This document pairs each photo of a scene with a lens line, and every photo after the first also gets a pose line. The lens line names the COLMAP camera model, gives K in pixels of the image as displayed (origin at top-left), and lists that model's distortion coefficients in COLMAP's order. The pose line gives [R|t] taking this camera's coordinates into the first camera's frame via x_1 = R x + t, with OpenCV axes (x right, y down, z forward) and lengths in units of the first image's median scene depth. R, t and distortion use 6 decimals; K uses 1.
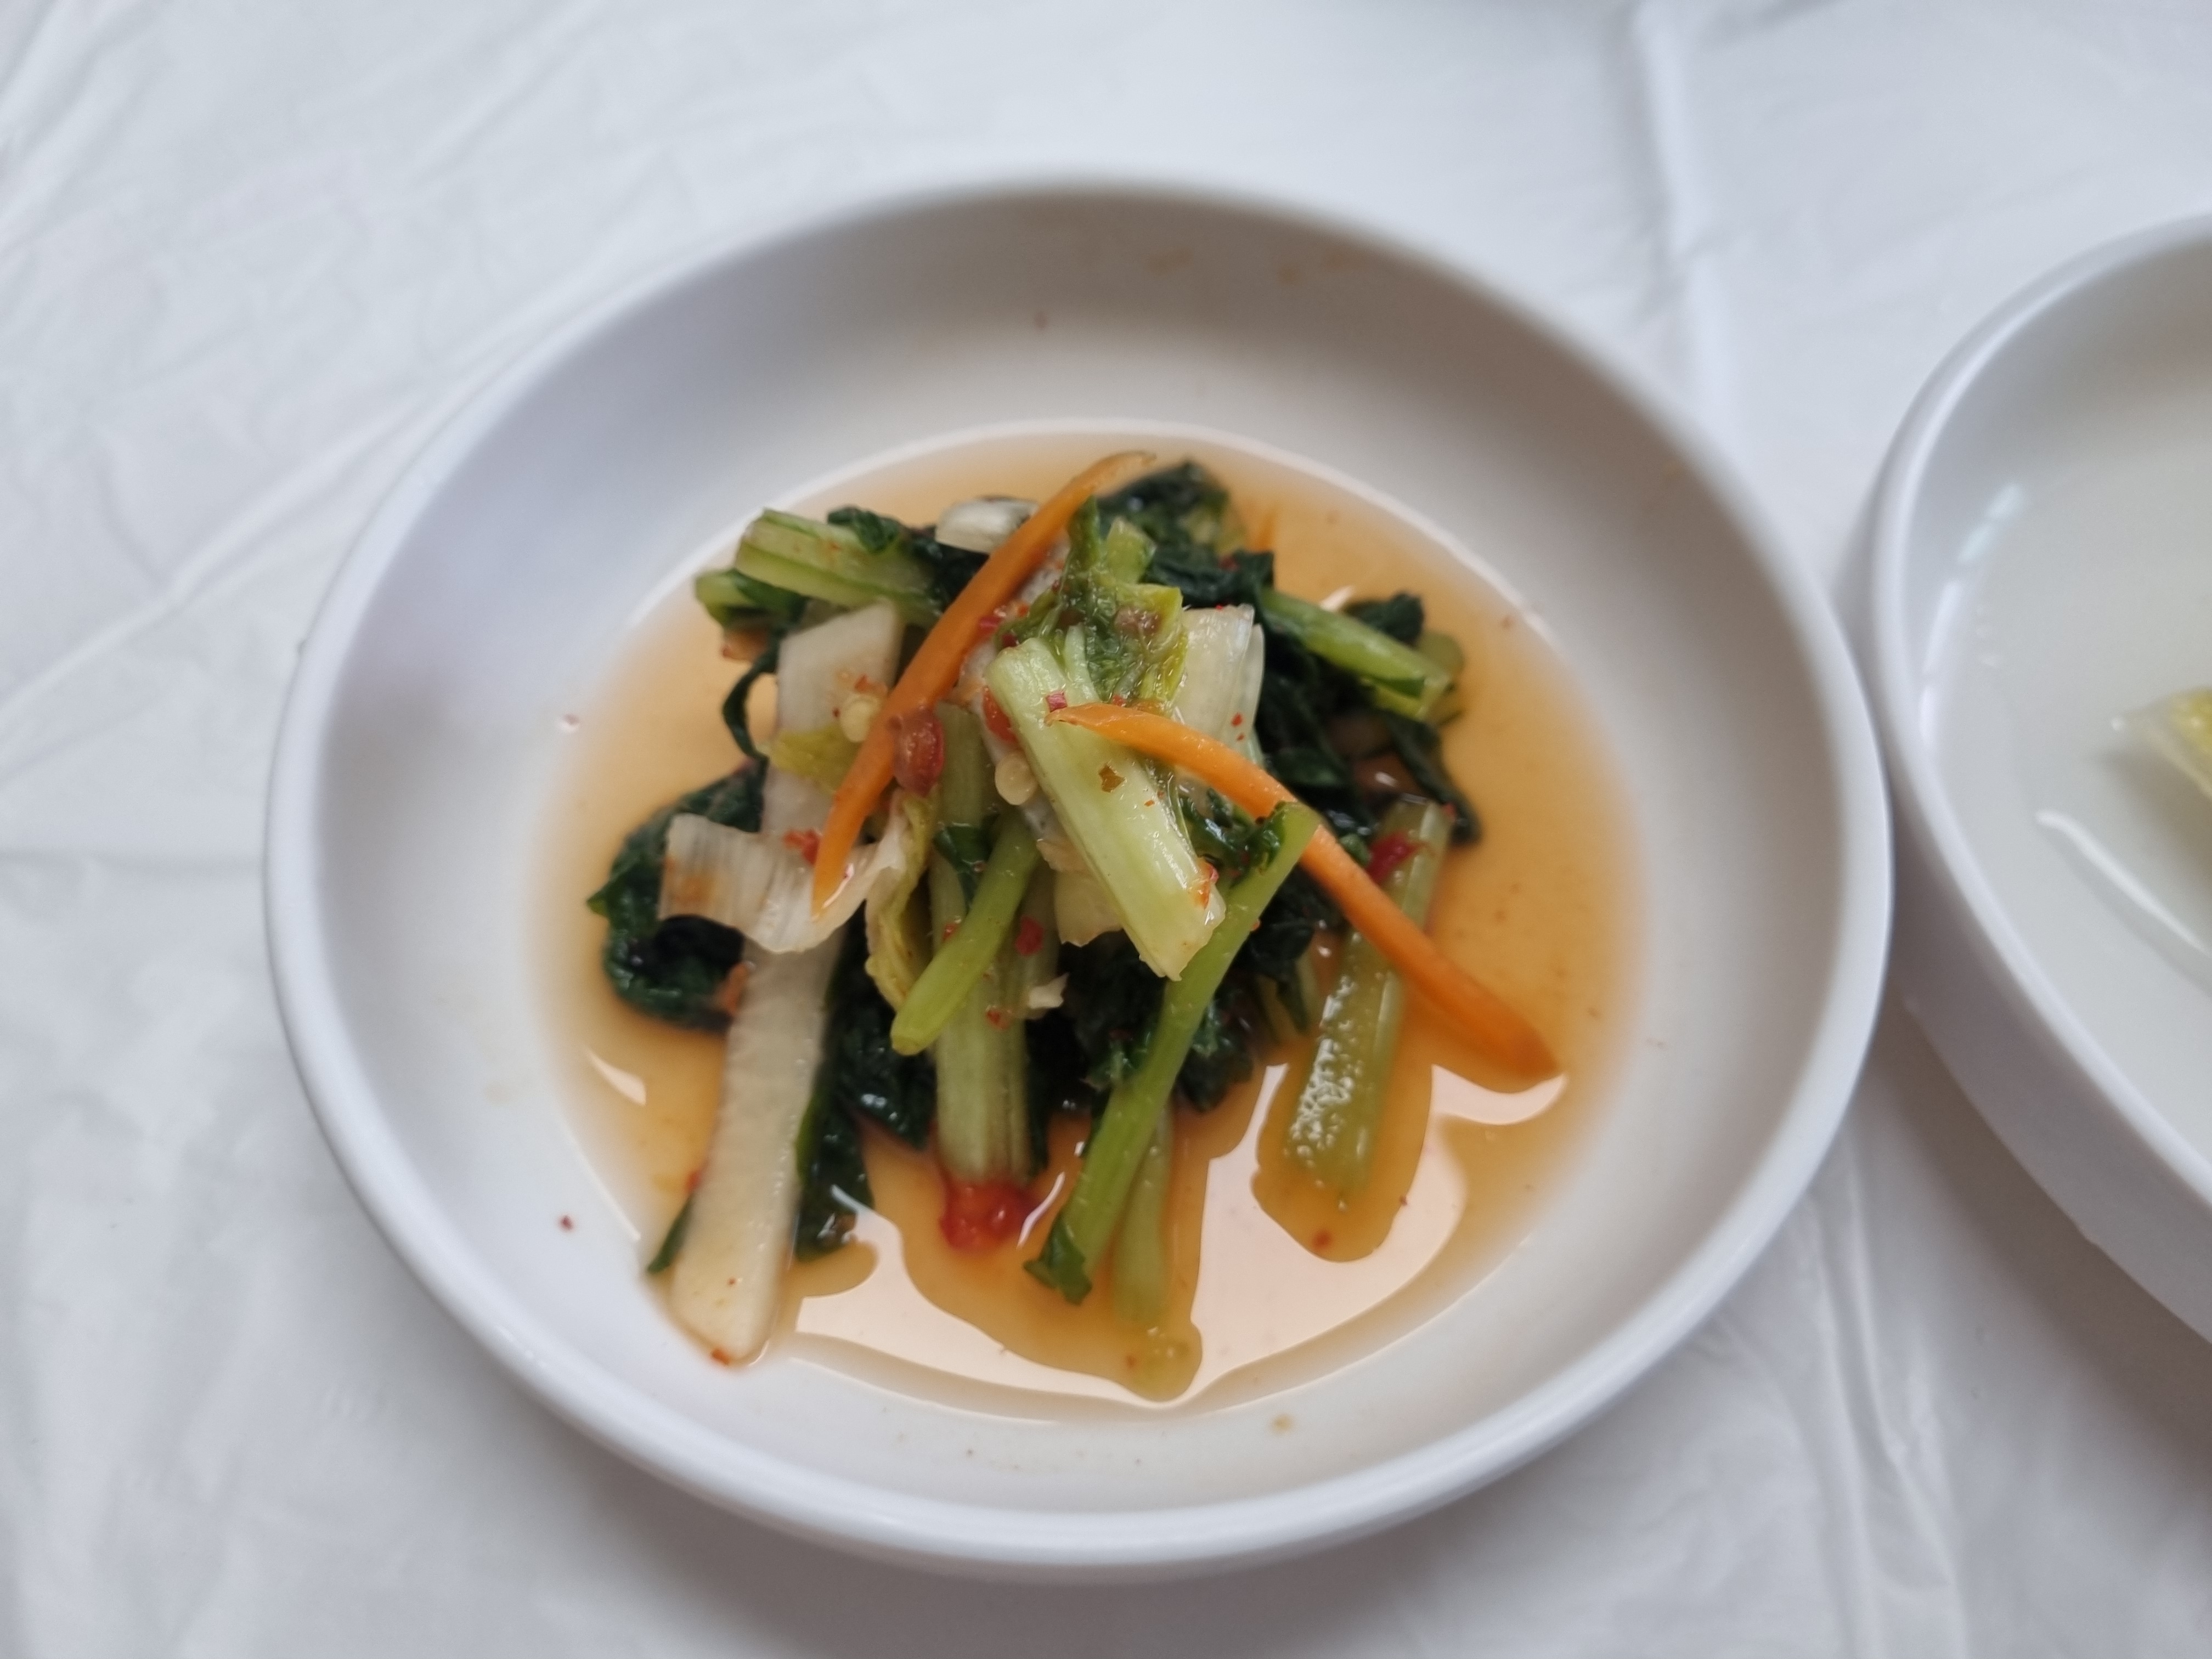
lens RADIAL K [[1643.9, 0, 1106.0], [0, 1643.9, 829.5], [0, 0, 1]] dist [0.007713, 0.006049]
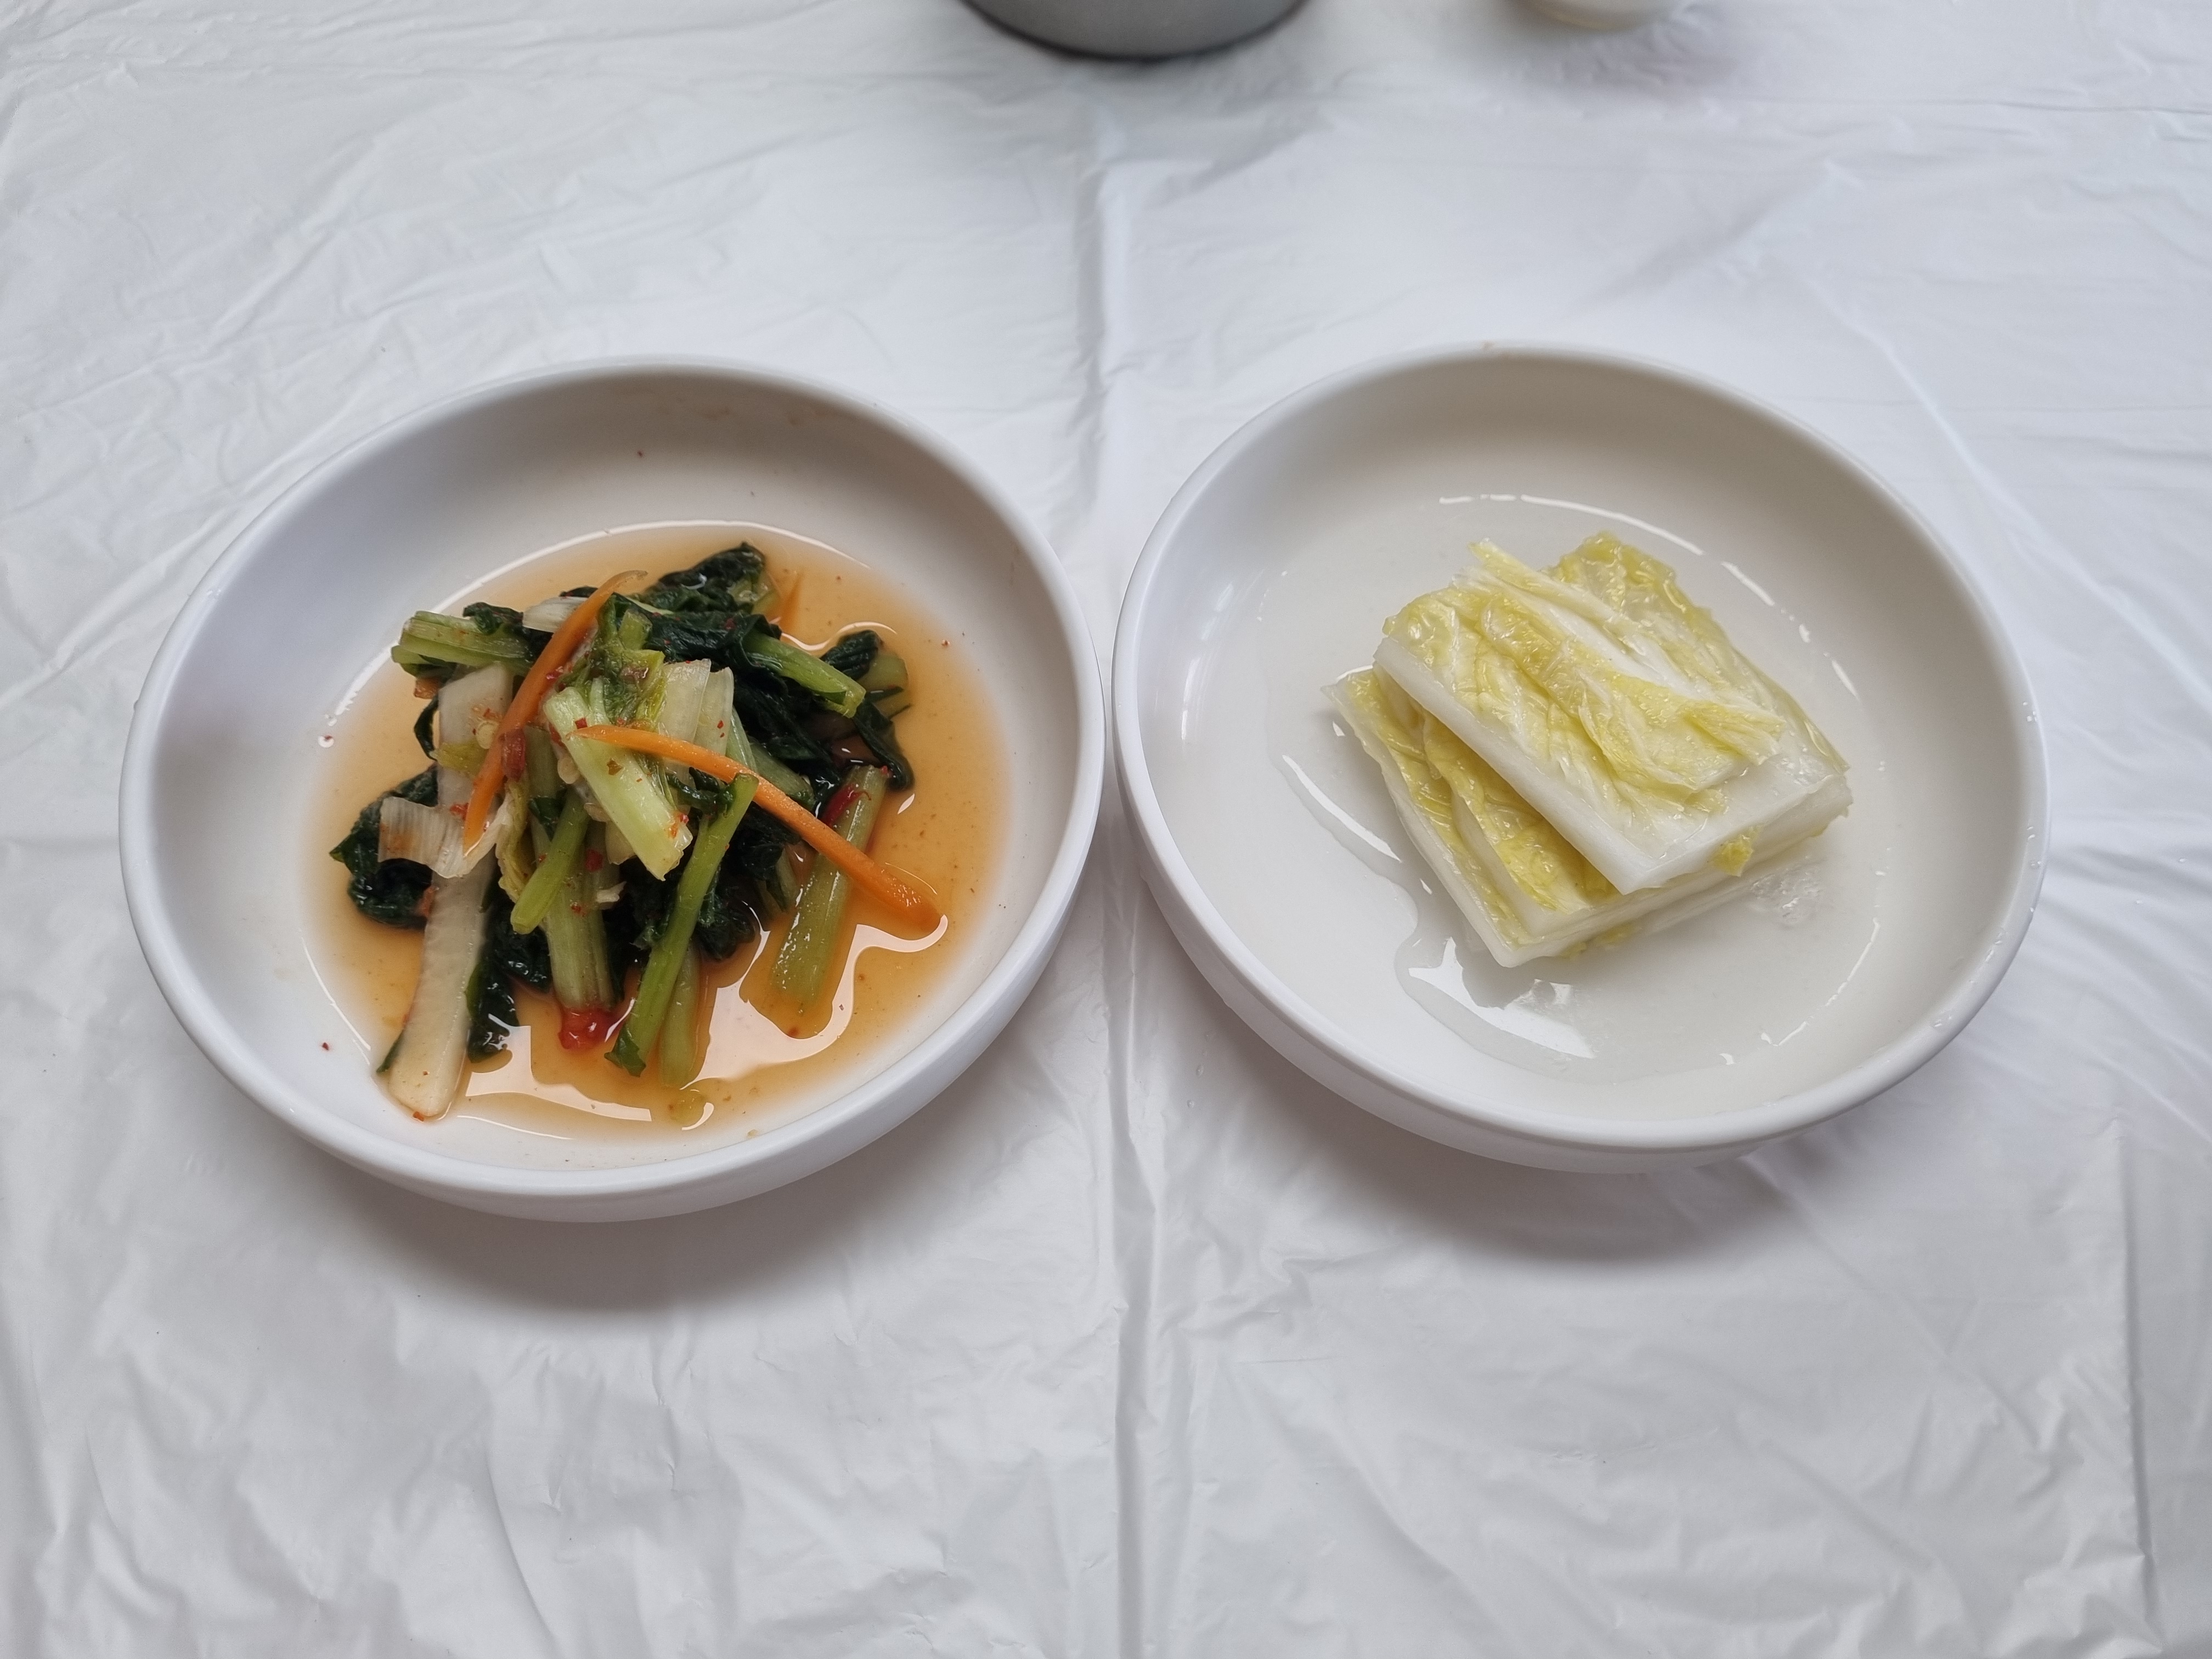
lens RADIAL K [[1704.6, 0, 1135.8], [0, 1704.6, 831.5], [0, 0, 1]] dist [0.069652, -0.014954]
pose [[0.998654, -0.050068, 0.013571, 0.472662], [0.049450, 0.997870, 0.042541, -0.011731], [-0.015672, -0.041813, 0.999003, -0.745384]]
